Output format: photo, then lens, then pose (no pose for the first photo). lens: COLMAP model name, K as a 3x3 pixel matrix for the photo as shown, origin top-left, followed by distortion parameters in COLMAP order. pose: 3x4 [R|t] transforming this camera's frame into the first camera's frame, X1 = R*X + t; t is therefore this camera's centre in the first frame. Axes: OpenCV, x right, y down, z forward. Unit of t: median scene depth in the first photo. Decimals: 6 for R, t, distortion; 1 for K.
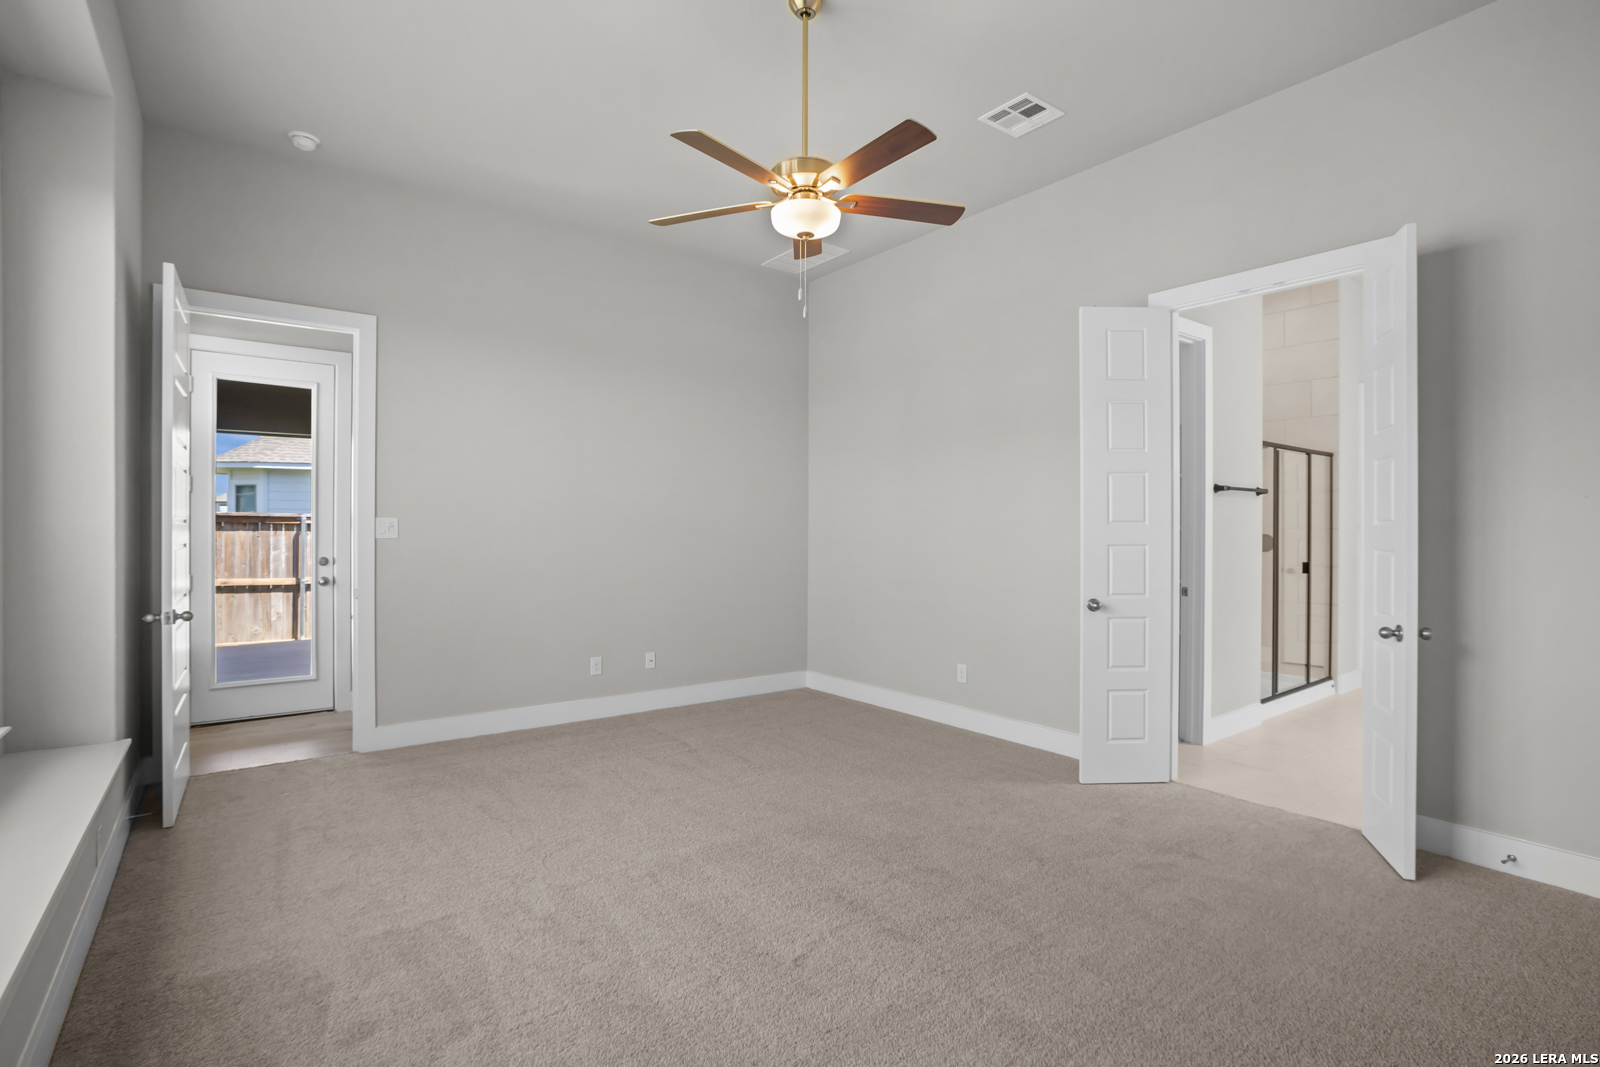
lens RADIAL K [[775.5, 0, 806.1], [0, 775.5, 535.0], [0, 0, 1]] dist [-0.042602, 0.011926]
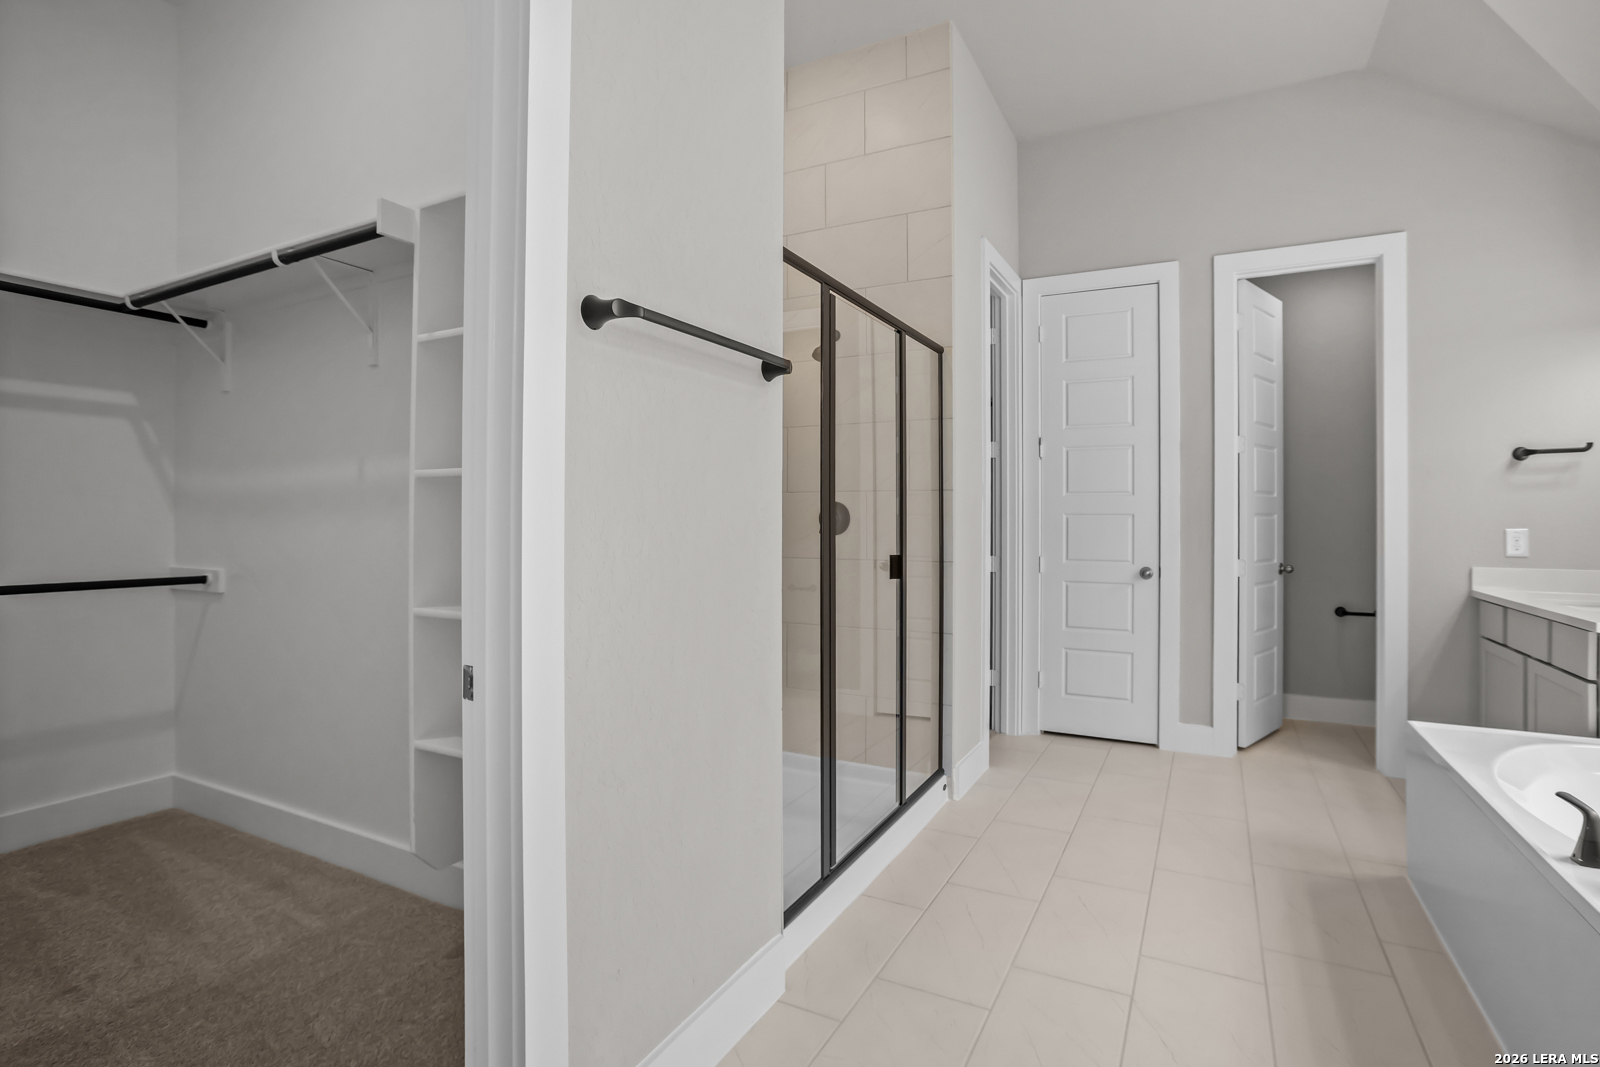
lens RADIAL K [[775.5, 0, 799.5], [0, 775.5, 524.5], [0, 0, 1]] dist [-0.042602, 0.011926]
pose [[0.912423, -0.004797, 0.409221, 0.391387], [0.004105, 0.999988, 0.002568, 0.014180], [-0.409229, -0.000663, 0.912432, 0.566835]]
